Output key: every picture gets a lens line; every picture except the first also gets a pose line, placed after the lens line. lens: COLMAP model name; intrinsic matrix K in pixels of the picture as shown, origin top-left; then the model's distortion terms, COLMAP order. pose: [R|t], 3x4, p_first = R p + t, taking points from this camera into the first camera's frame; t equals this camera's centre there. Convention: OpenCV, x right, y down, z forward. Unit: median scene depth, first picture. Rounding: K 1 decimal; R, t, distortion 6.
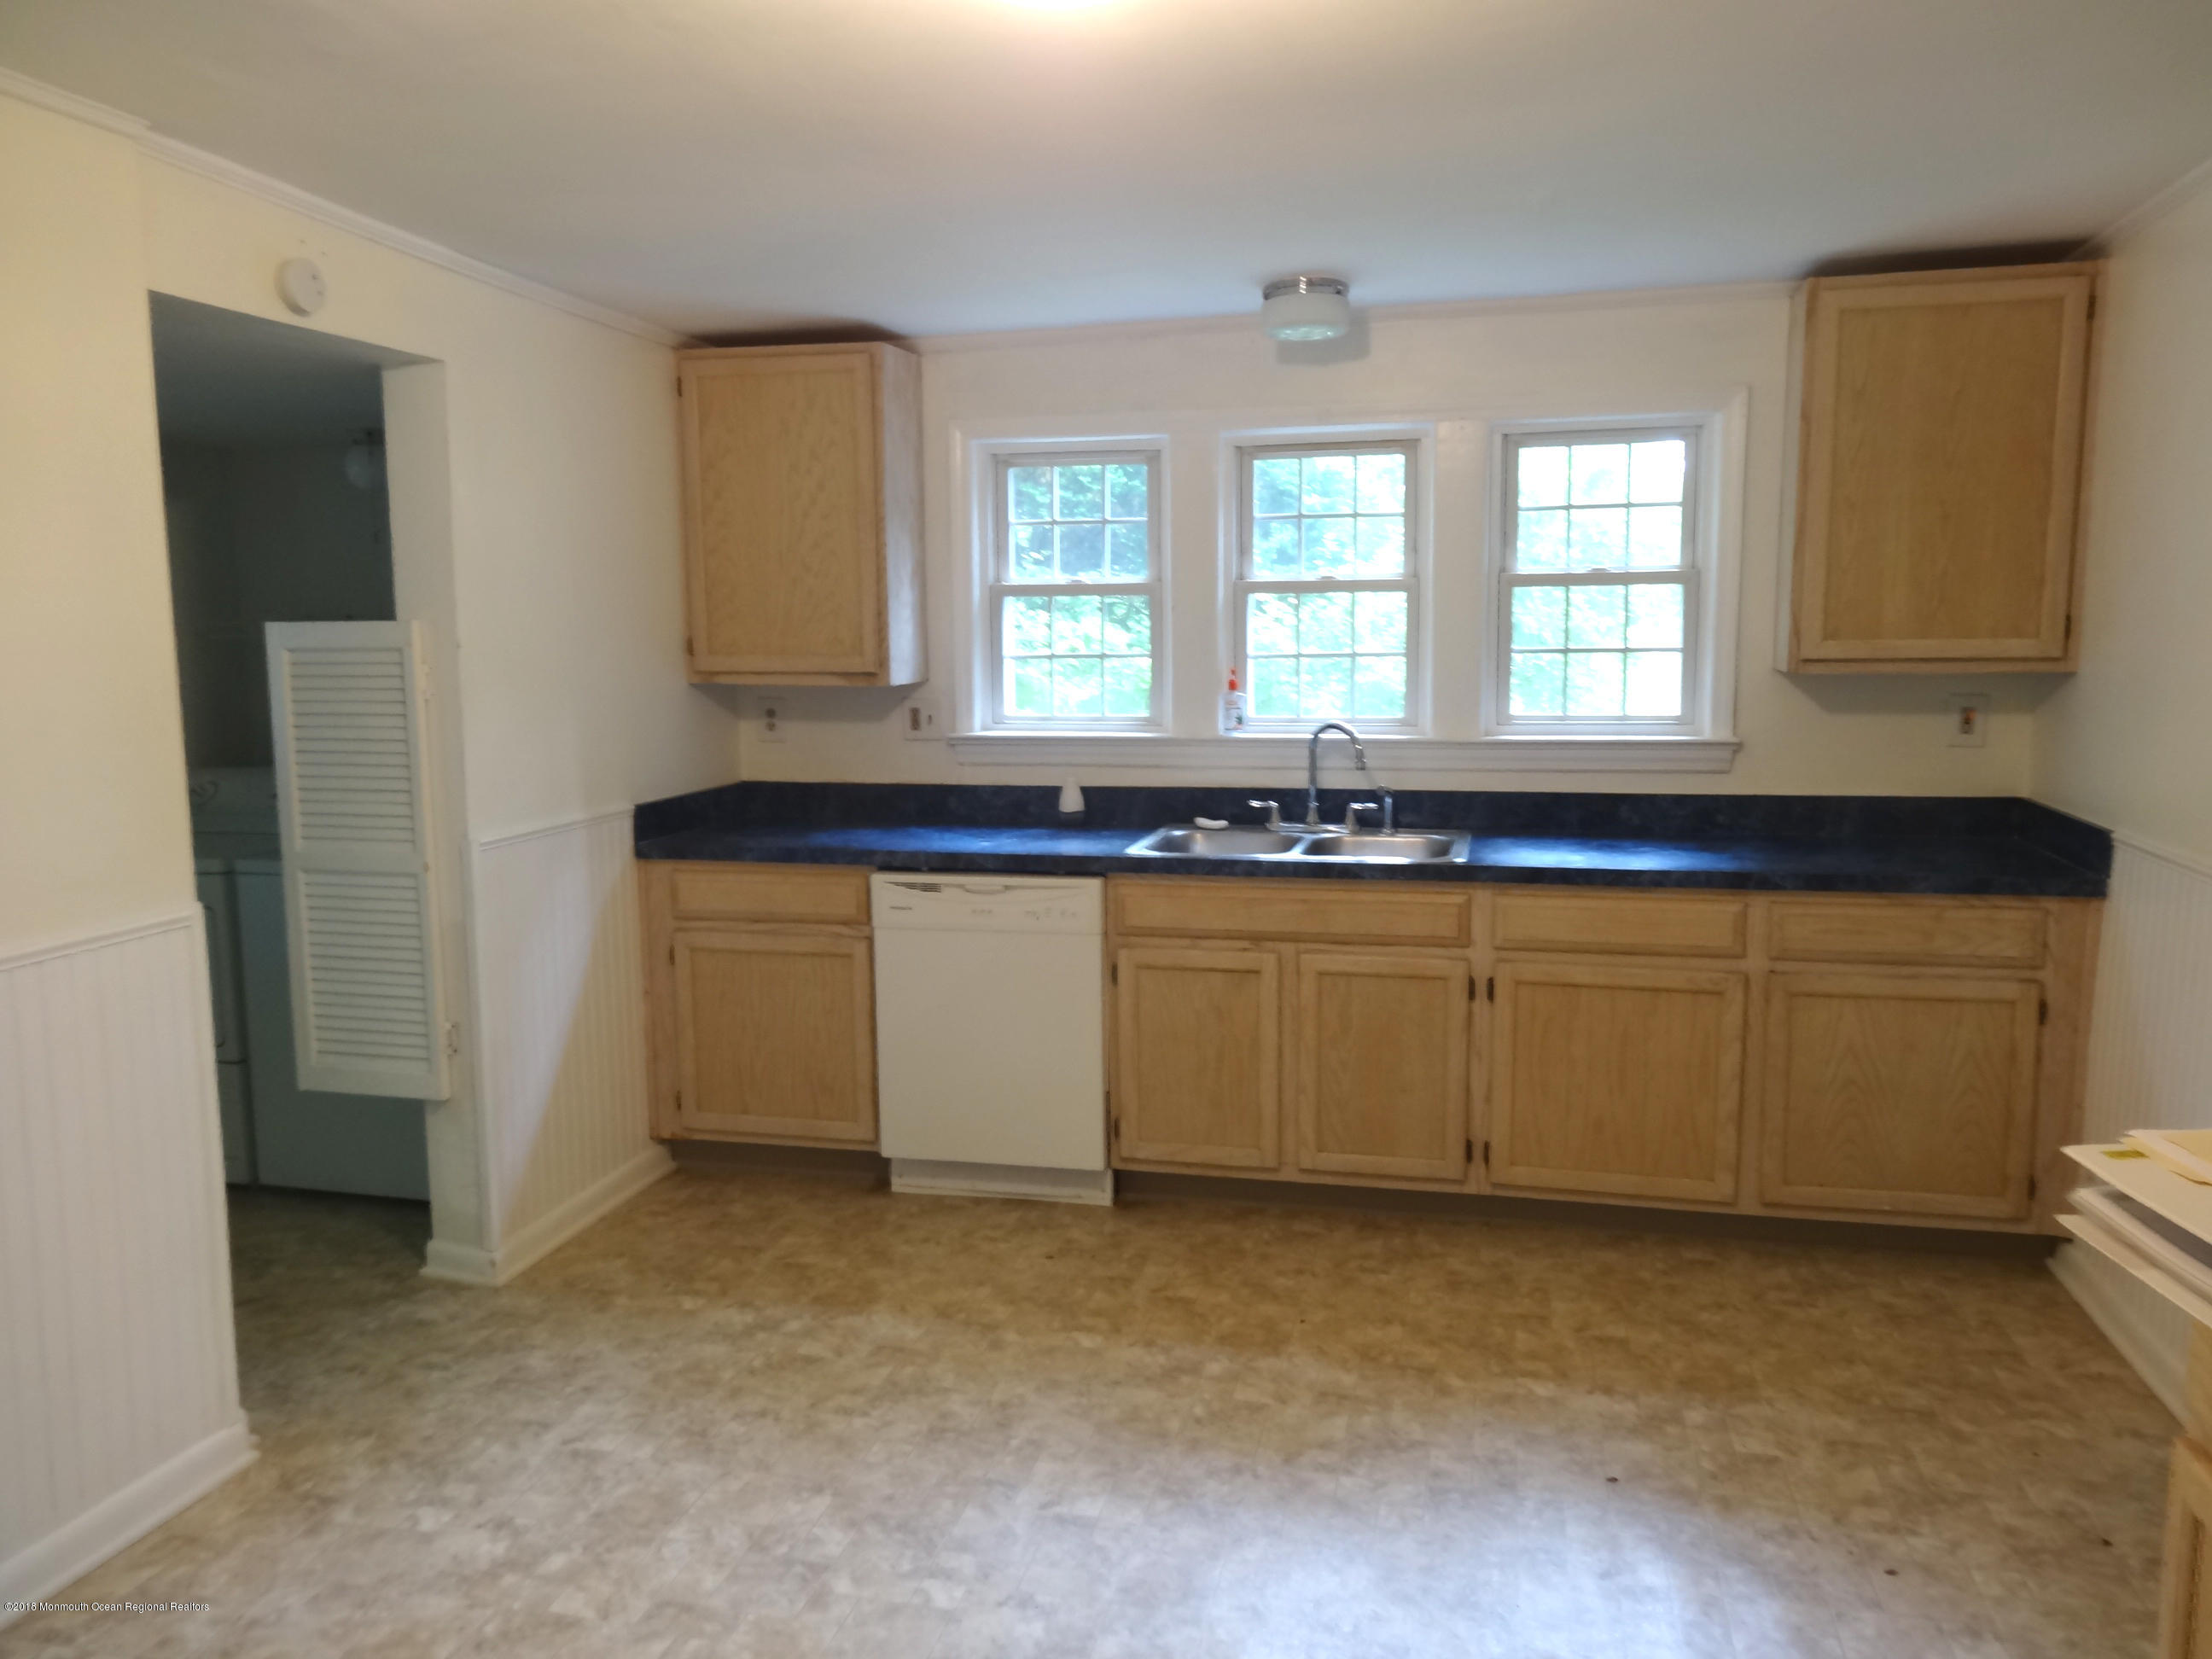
lens RADIAL K [[1623.7, 0, 1112.8], [0, 1623.7, 832.4], [0, 0, 1]] dist [-0.009172, -0.002971]
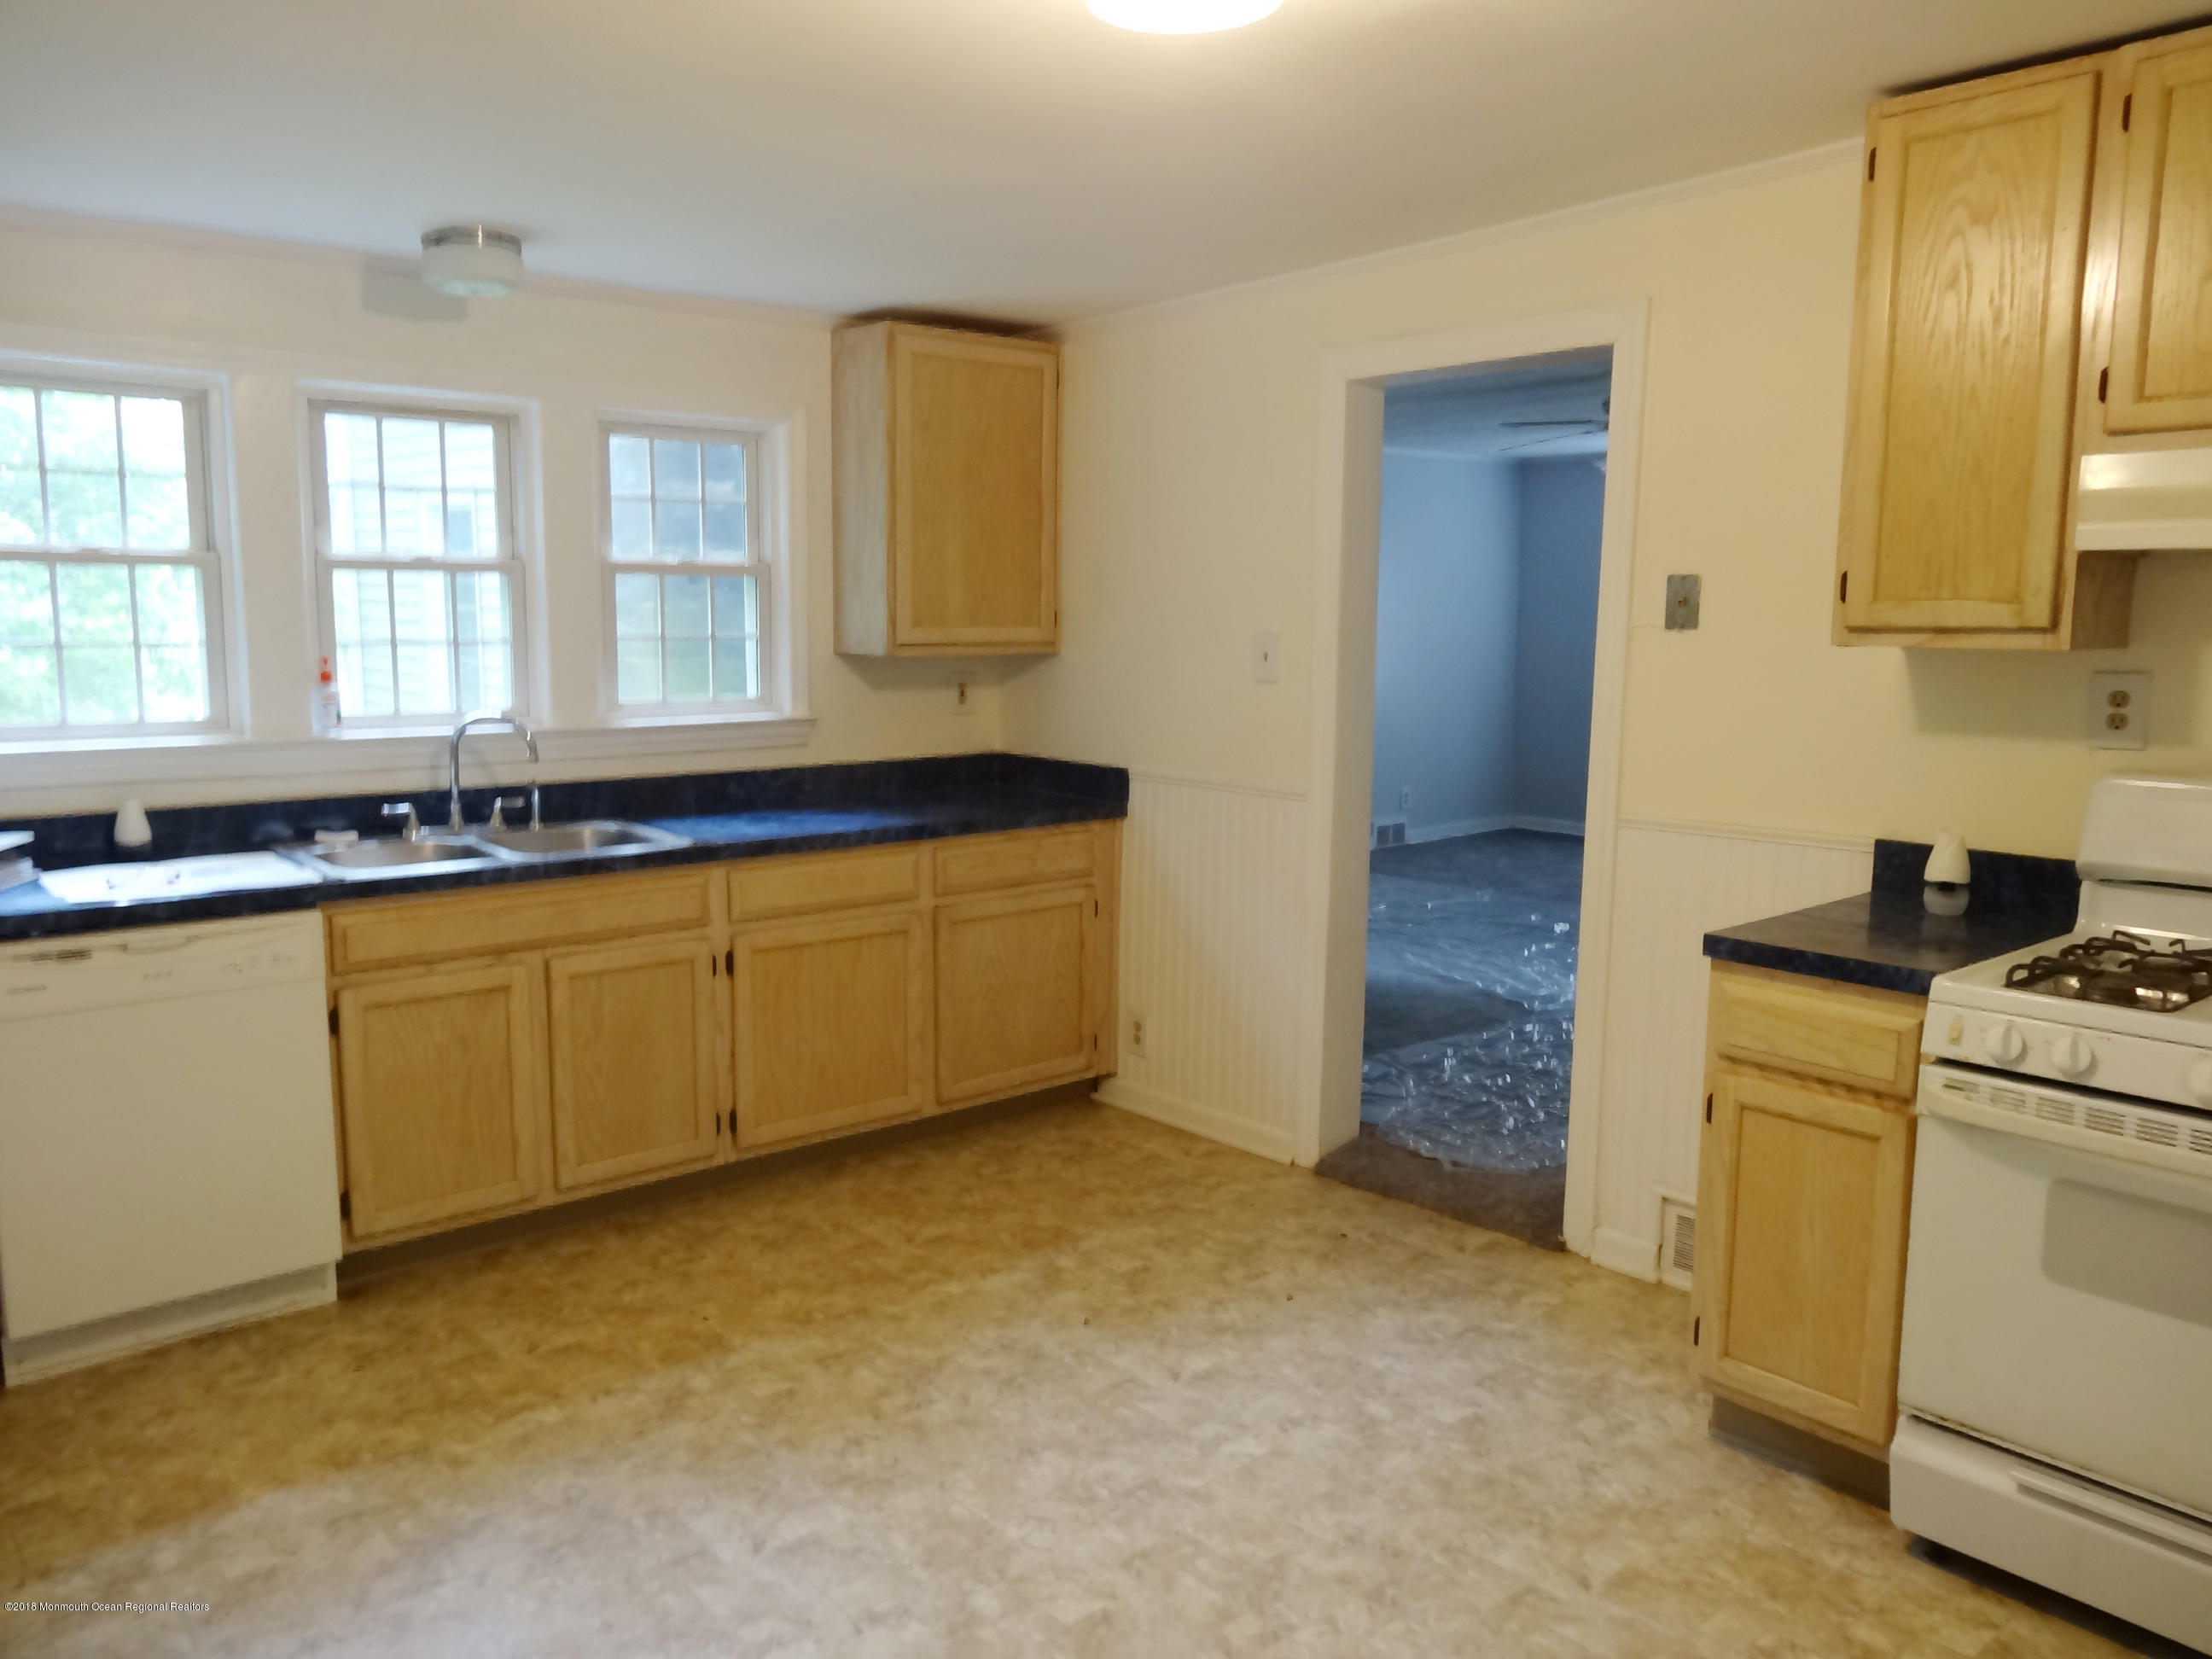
lens RADIAL K [[1623.7, 0, 1114.4], [0, 1623.7, 823.4], [0, 0, 1]] dist [-0.009172, -0.002971]
pose [[0.573305, -0.090812, 0.814294, -0.462979], [0.092547, 0.994656, 0.045769, -0.016556], [-0.814098, 0.049121, 0.578646, 0.196003]]
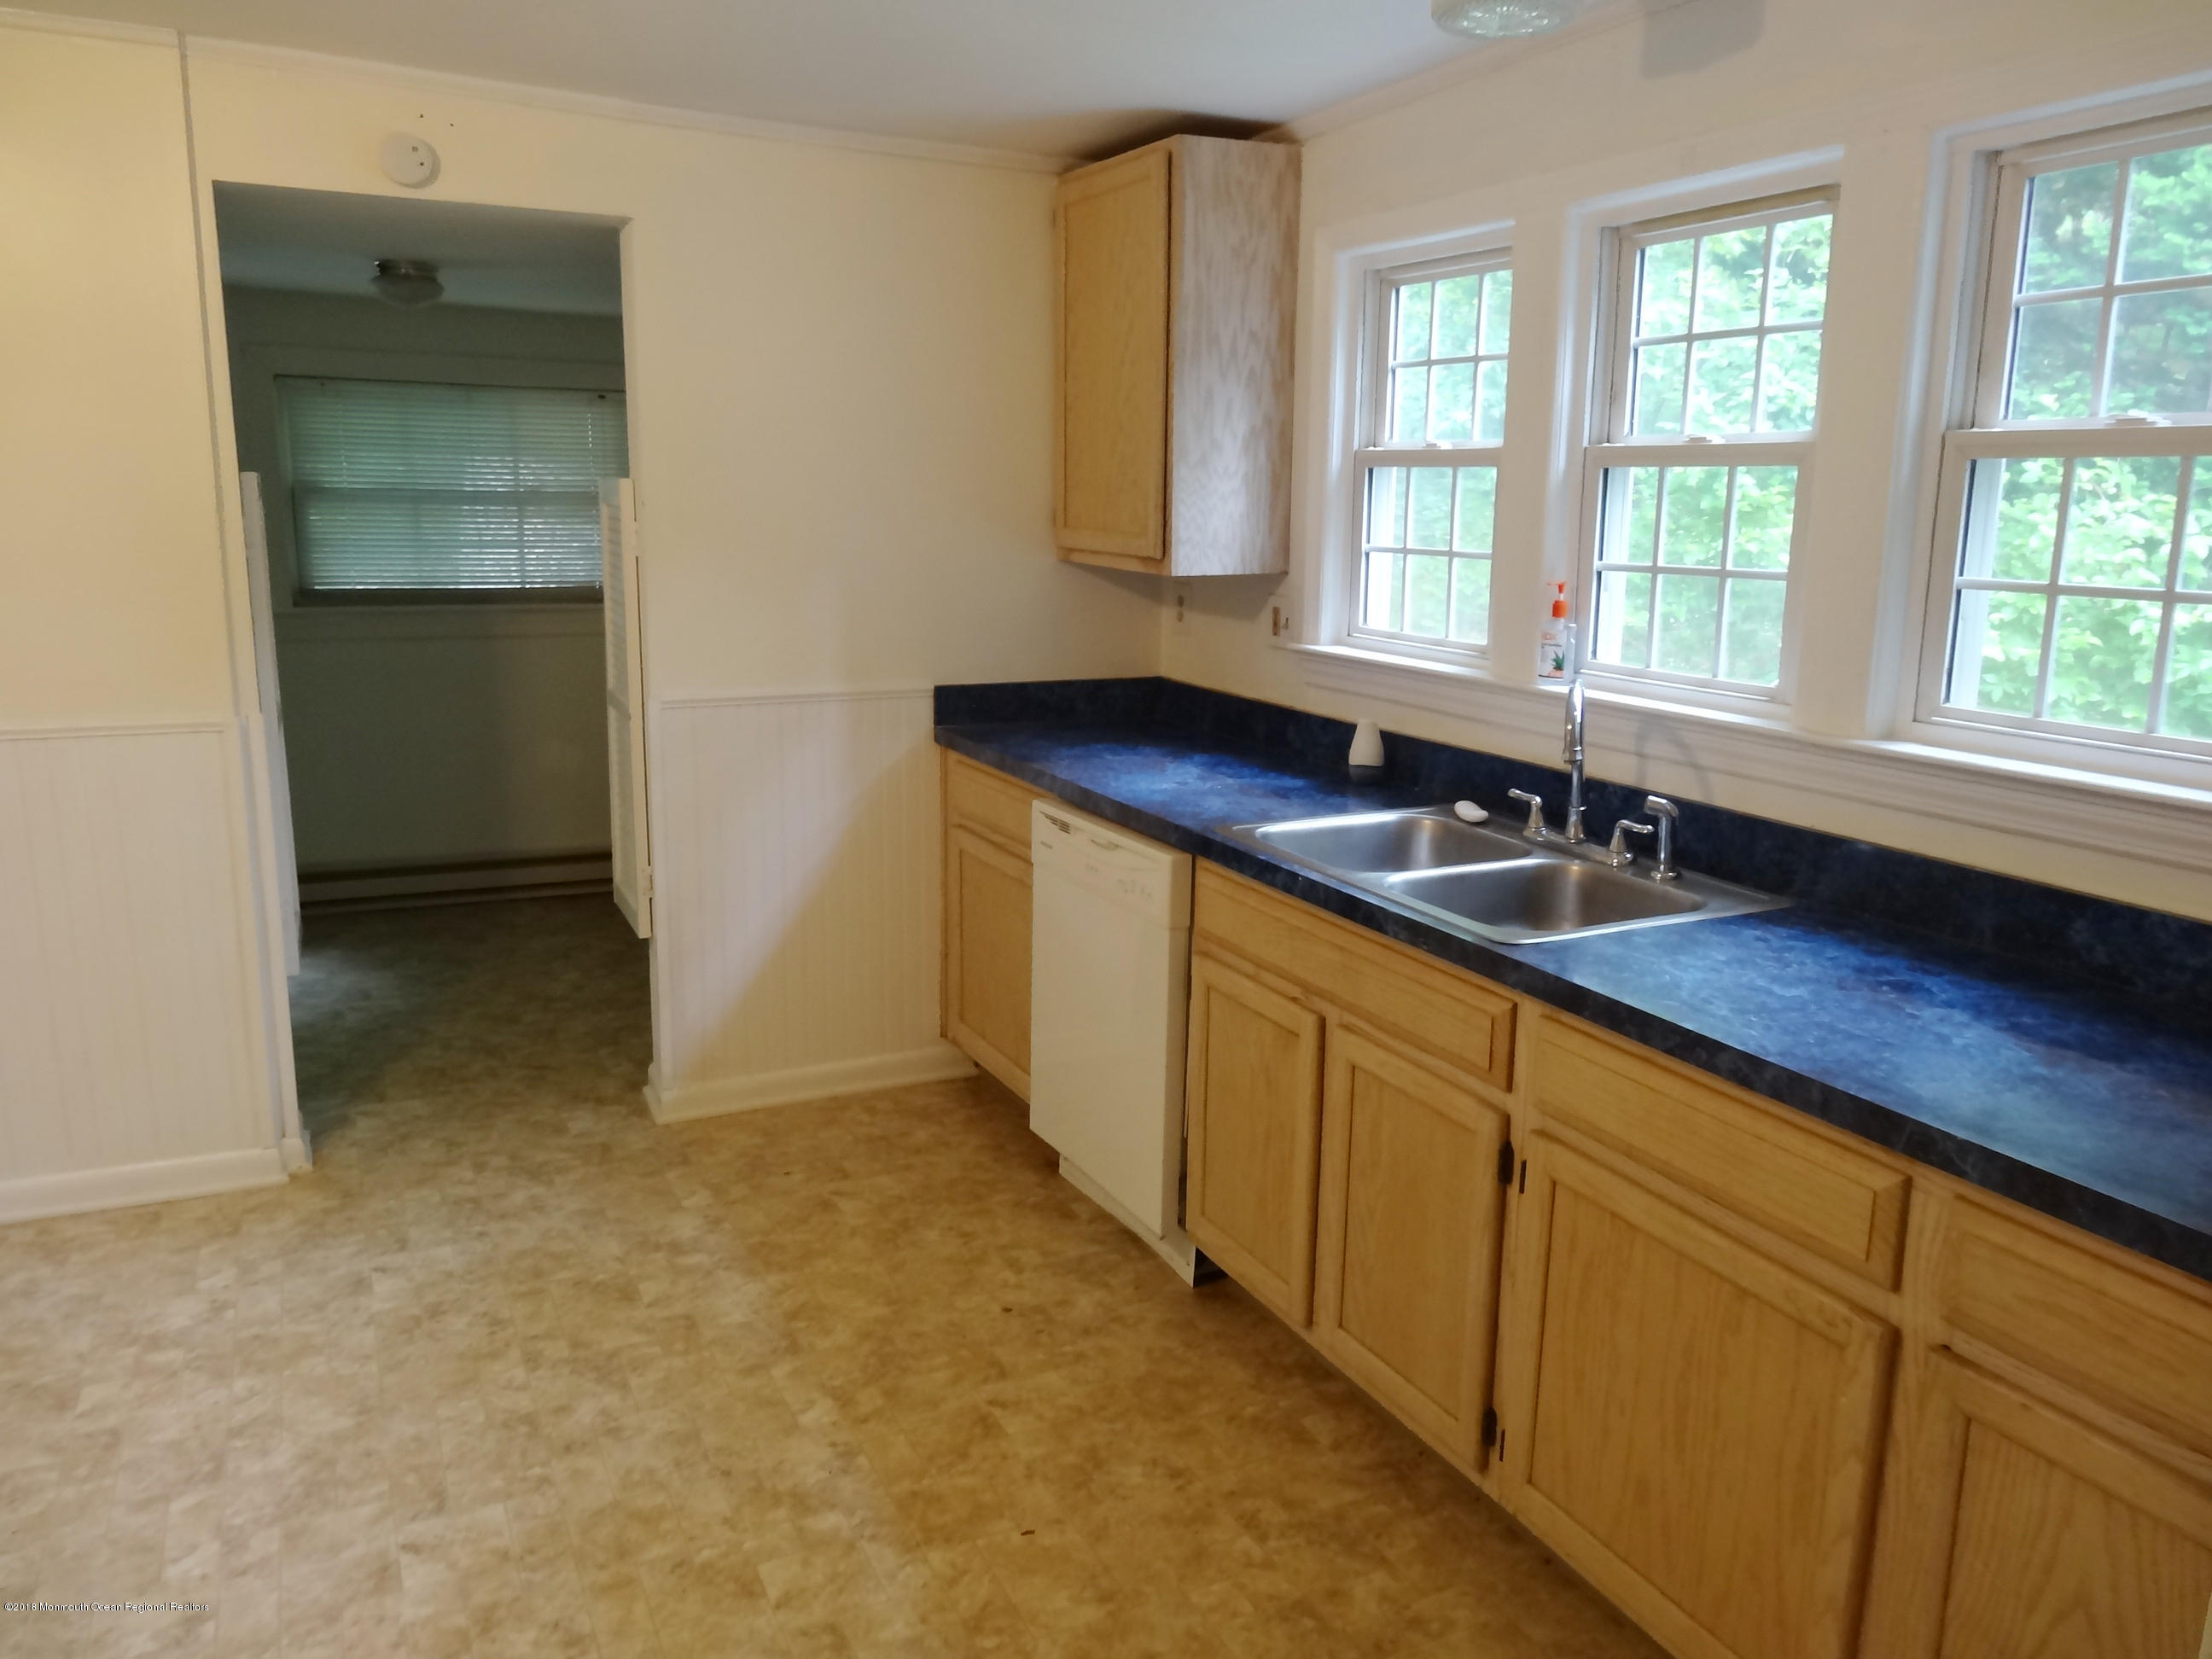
lens RADIAL K [[1623.7, 0, 1117.5], [0, 1623.7, 839.6], [0, 0, 1]] dist [-0.009172, -0.002971]
pose [[0.639460, 0.184344, -0.746397, 0.543017], [-0.125312, 0.982837, 0.135381, -0.077280], [0.758543, 0.006962, 0.651586, 0.522671]]
